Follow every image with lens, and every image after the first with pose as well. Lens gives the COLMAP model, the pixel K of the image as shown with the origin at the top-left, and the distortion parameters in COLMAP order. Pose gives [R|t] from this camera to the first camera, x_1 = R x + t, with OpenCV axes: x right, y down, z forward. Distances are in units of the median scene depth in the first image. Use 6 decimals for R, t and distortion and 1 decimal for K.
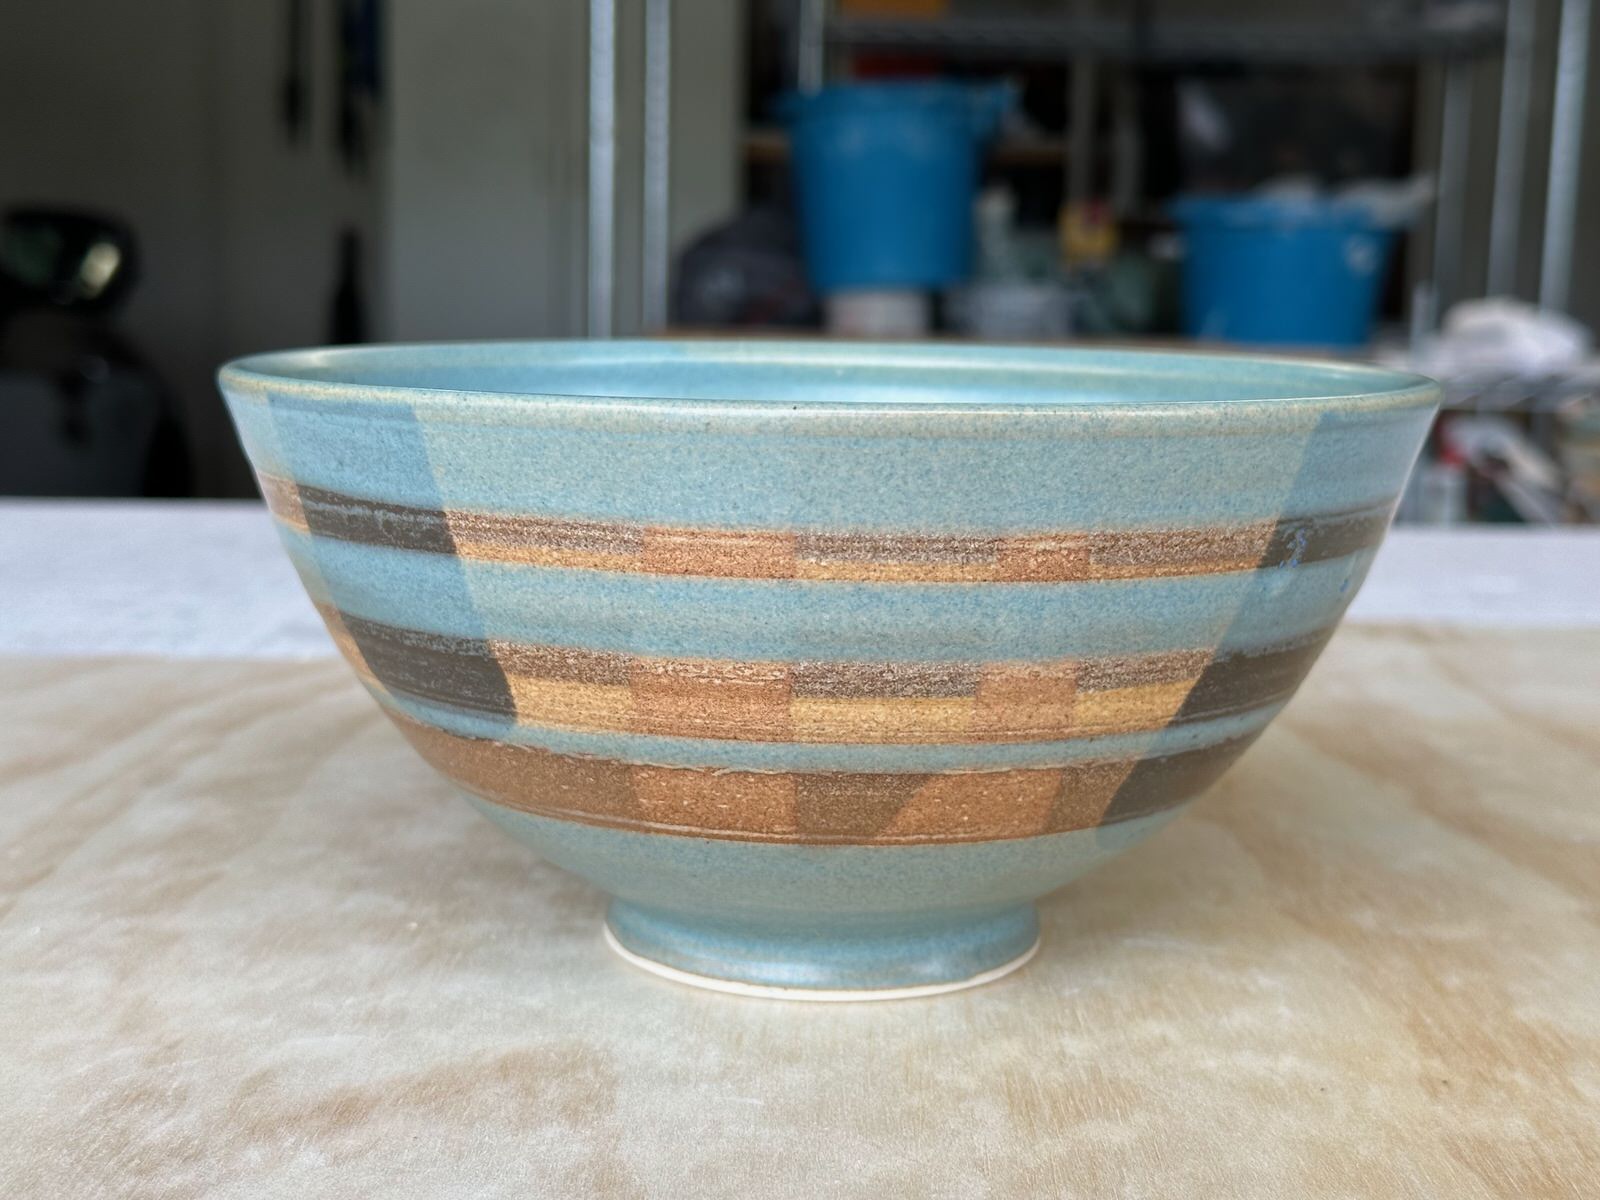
lens RADIAL K [[2279.6, 0, 808.5], [0, 2279.6, 644.0], [0, 0, 1]] dist [0.145367, -0.518715]
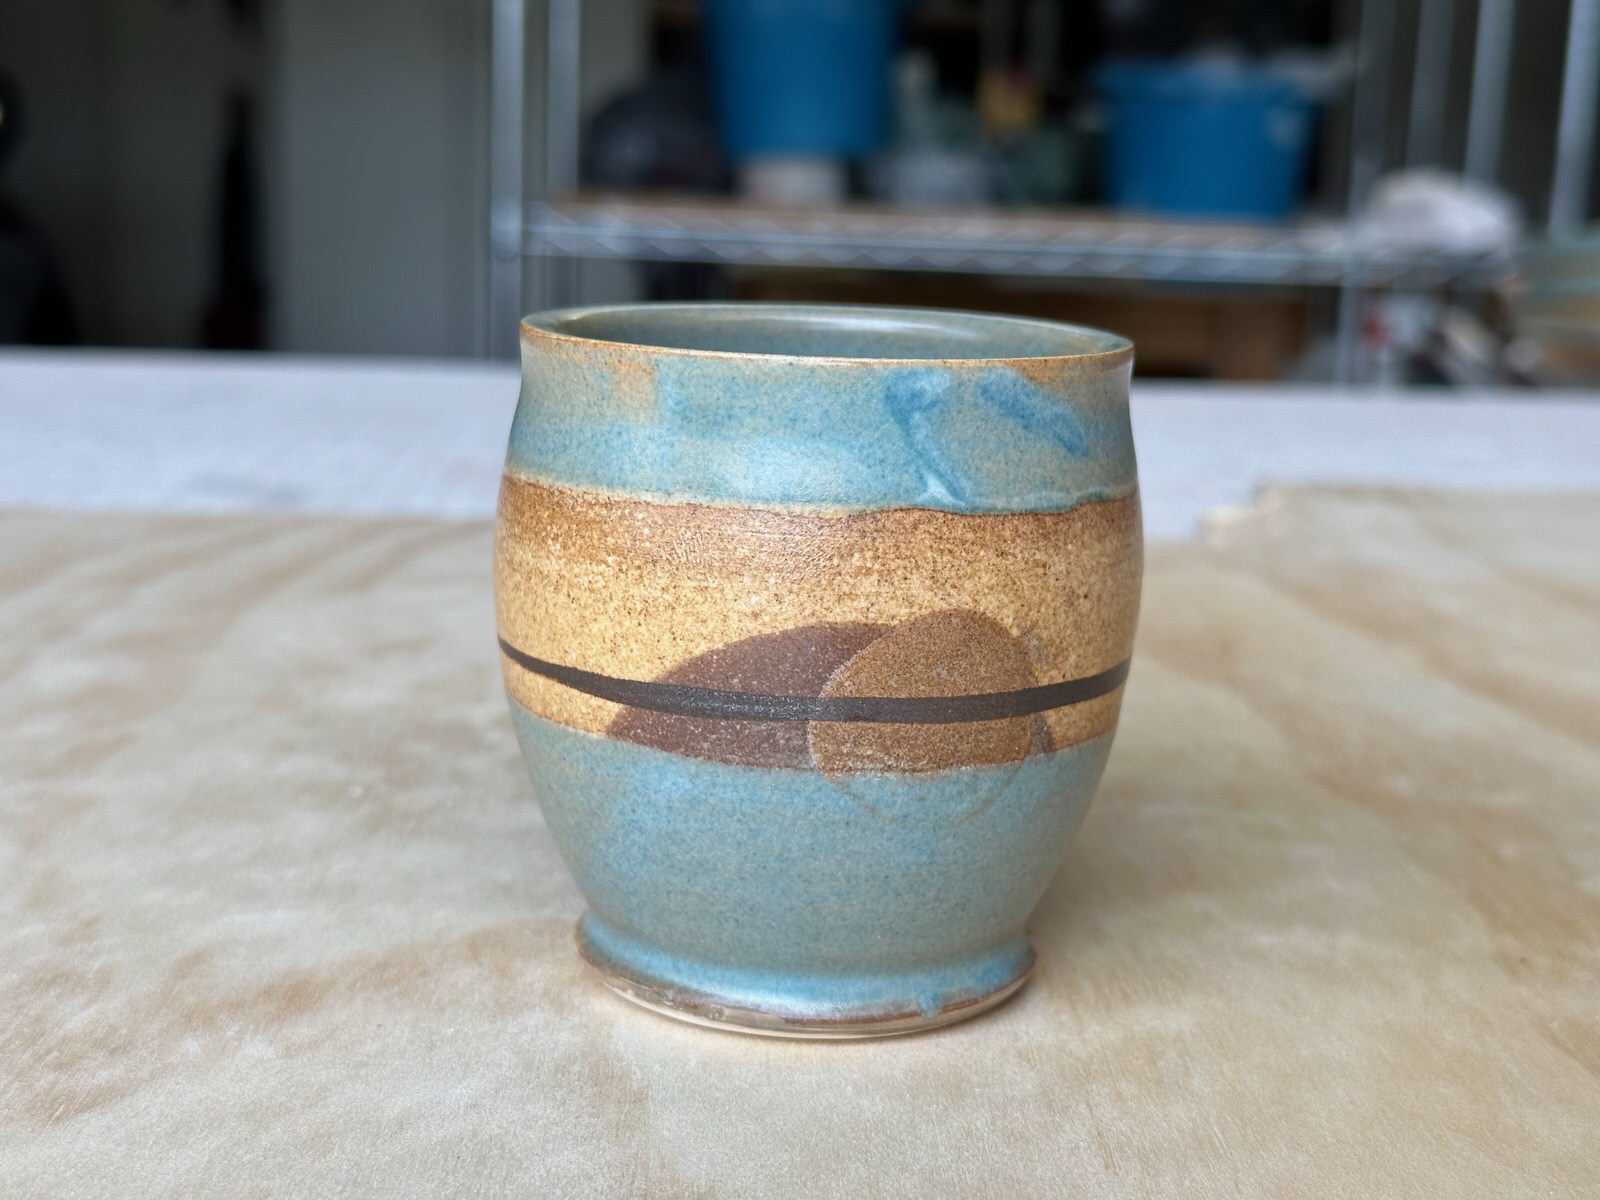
lens RADIAL K [[2279.6, 0, 808.5], [0, 2279.6, 644.0], [0, 0, 1]] dist [0.145367, -0.518715]
pose [[0.998933, 0.004666, 0.045951, -0.045977], [-0.006926, 0.998767, 0.049148, 0.024676], [-0.045665, -0.049414, 0.997734, 0.122625]]
